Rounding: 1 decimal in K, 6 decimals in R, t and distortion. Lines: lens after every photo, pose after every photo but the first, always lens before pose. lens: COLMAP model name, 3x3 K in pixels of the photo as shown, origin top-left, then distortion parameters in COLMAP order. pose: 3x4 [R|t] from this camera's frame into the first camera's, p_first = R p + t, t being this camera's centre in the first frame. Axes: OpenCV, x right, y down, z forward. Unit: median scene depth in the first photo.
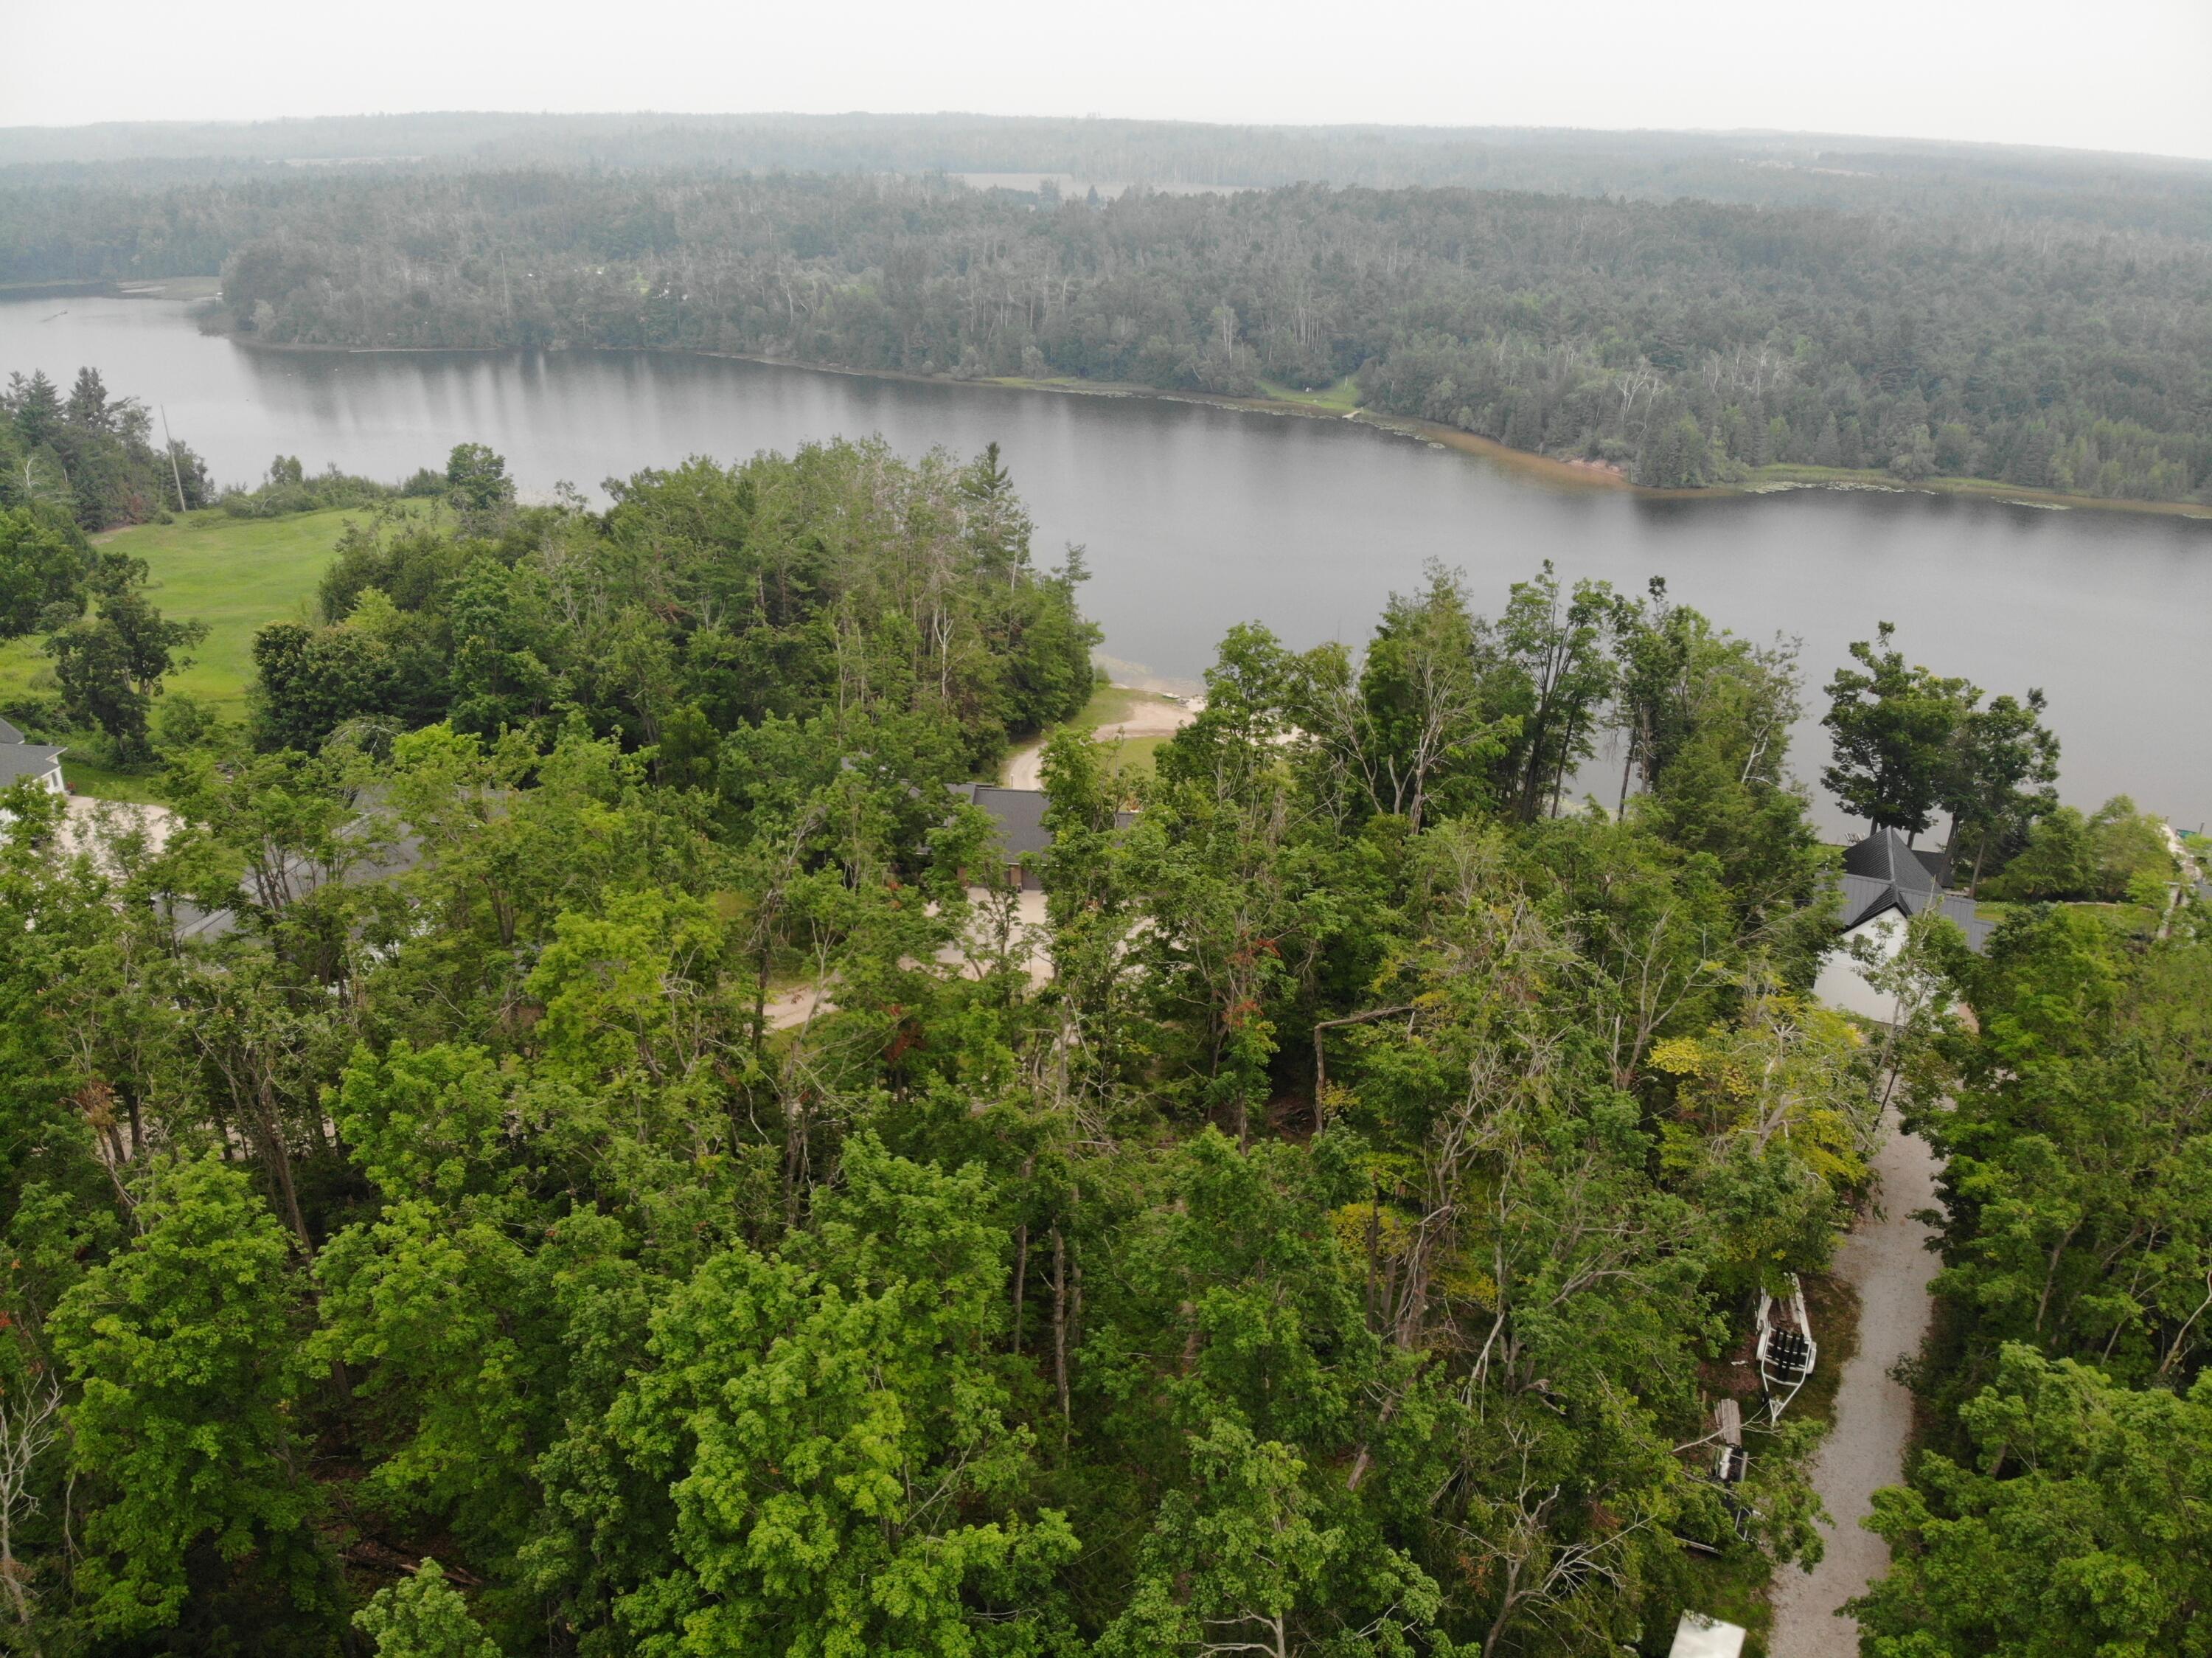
lens RADIAL K [[1605.0, 0, 1106.0], [0, 1605.0, 829.0], [0, 0, 1]] dist [0.114776, -0.286566]
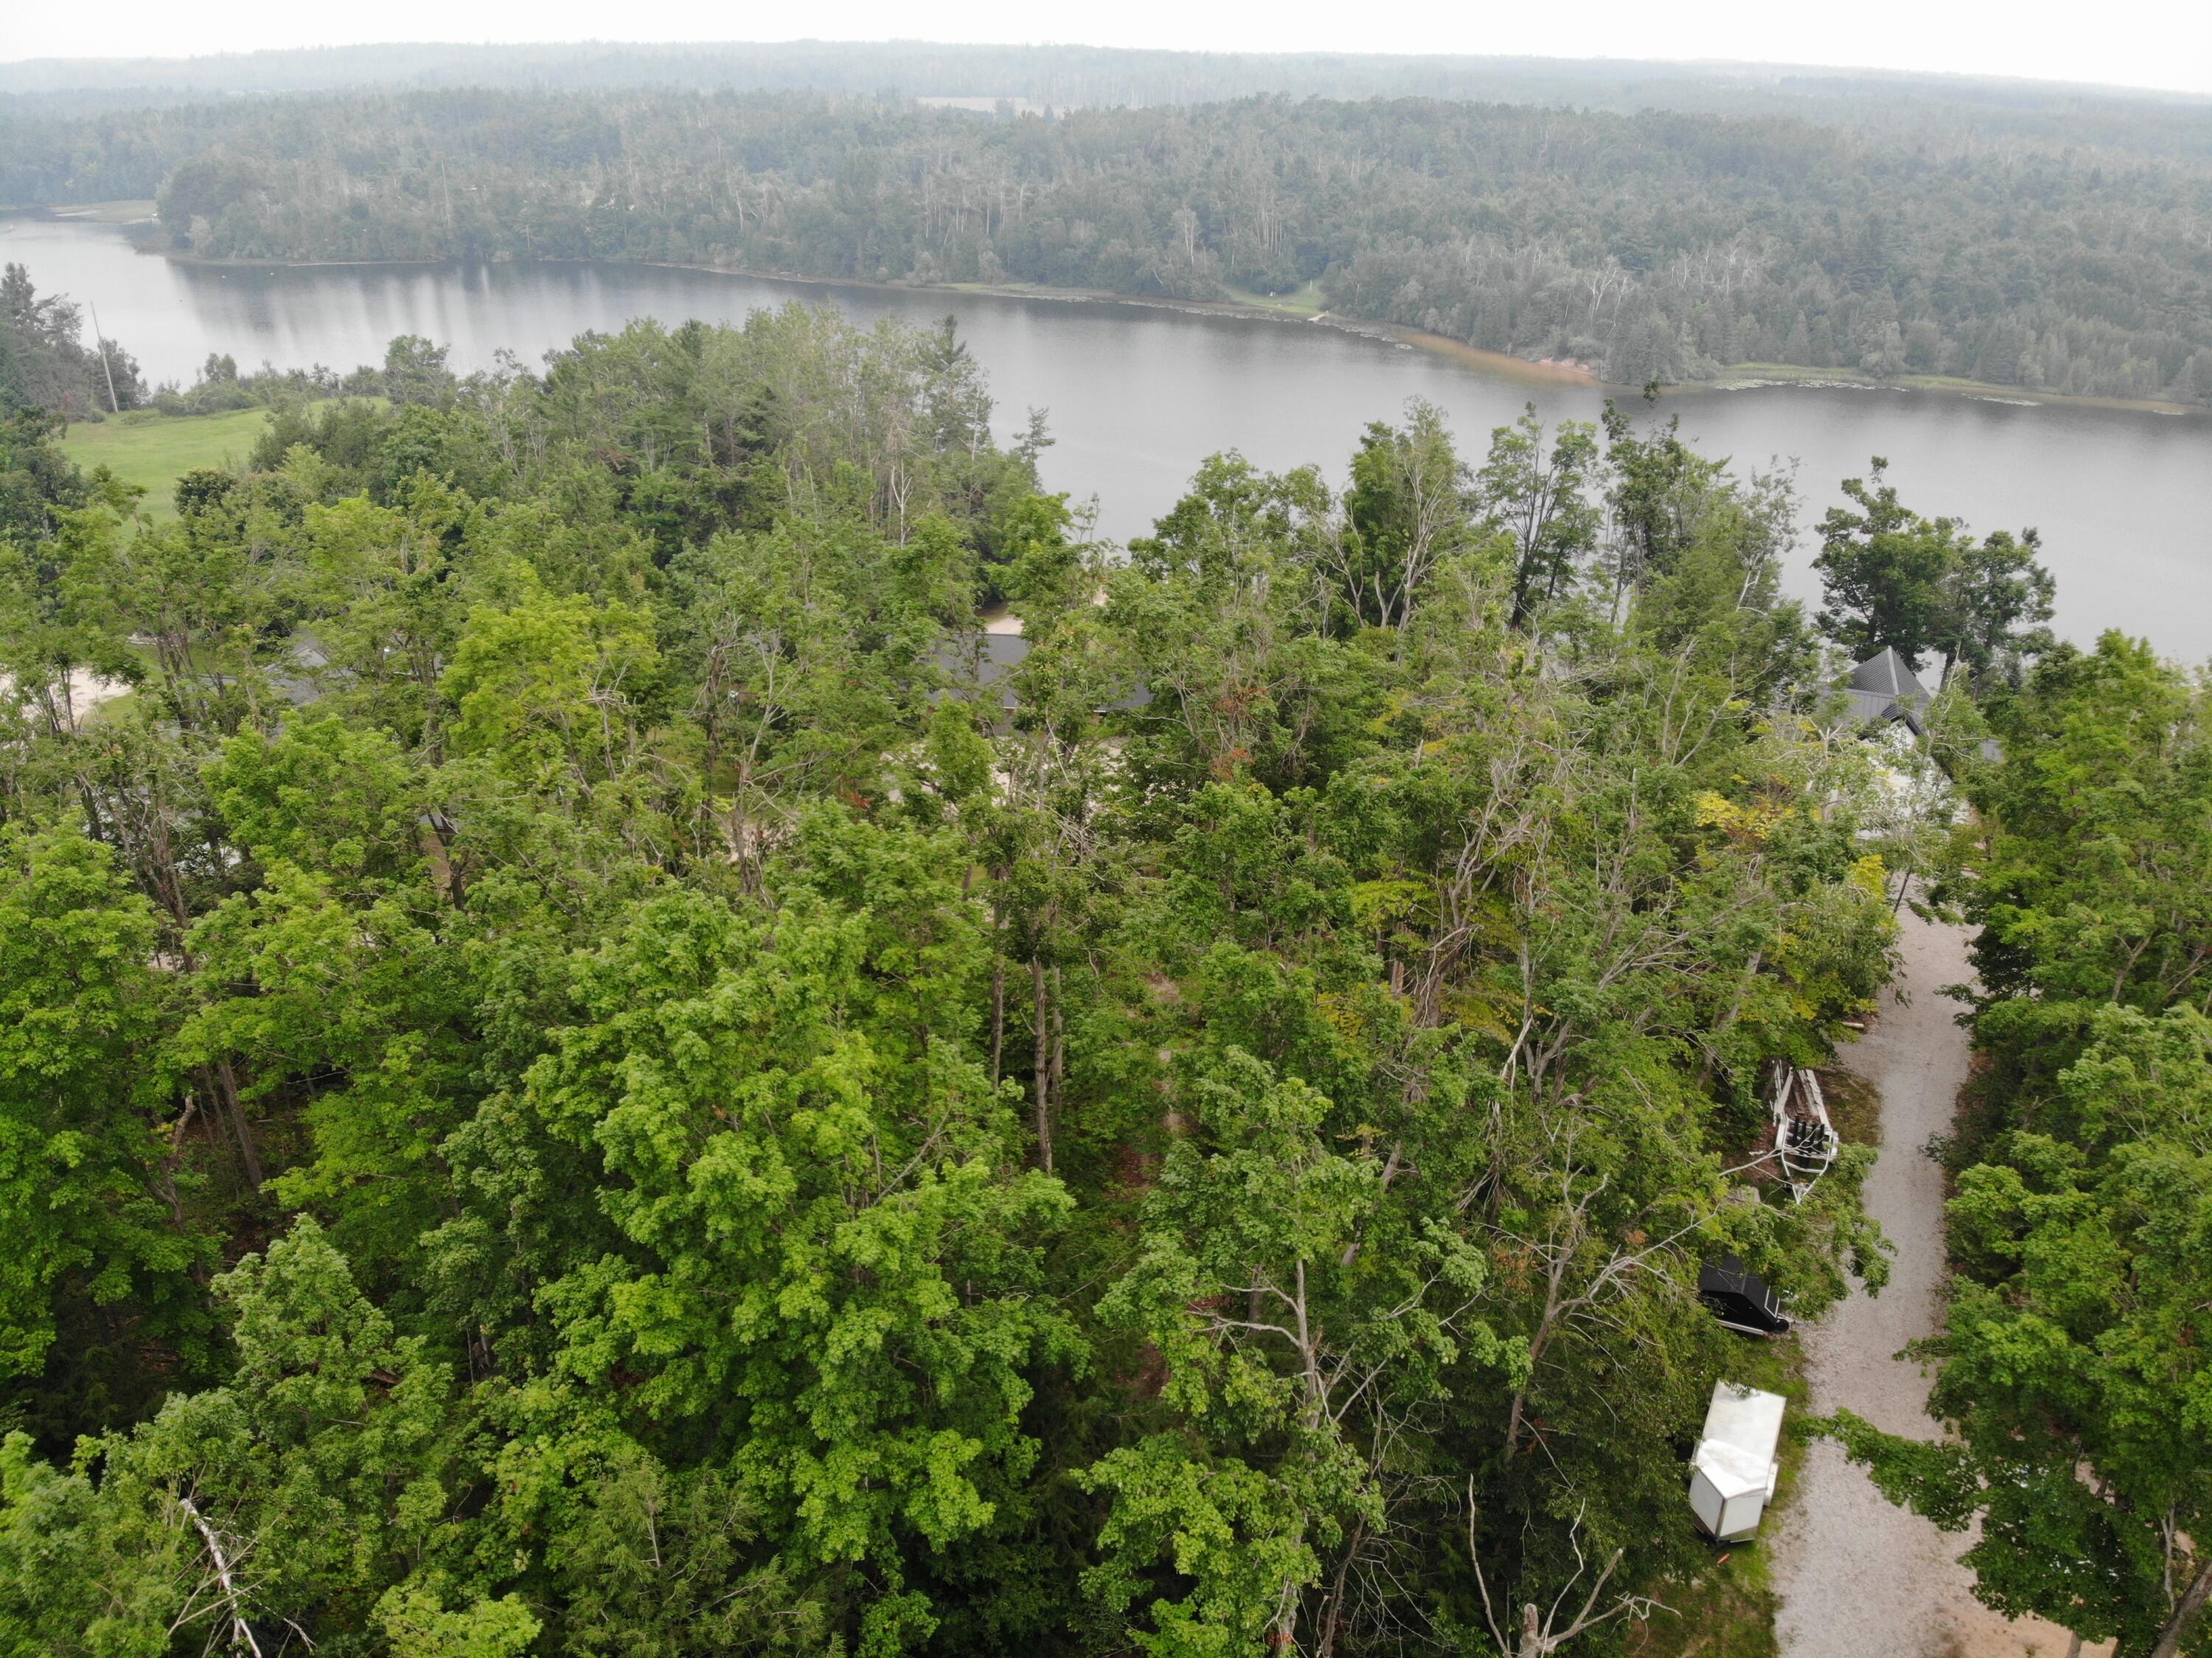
lens RADIAL K [[1605.0, 0, 1106.0], [0, 1605.0, 829.0], [0, 0, 1]] dist [0.114776, -0.286566]
pose [[0.999677, -0.009679, 0.023499, -0.007559], [0.008902, 0.999417, 0.032964, 0.088658], [-0.023804, -0.032745, 0.999180, 0.058522]]
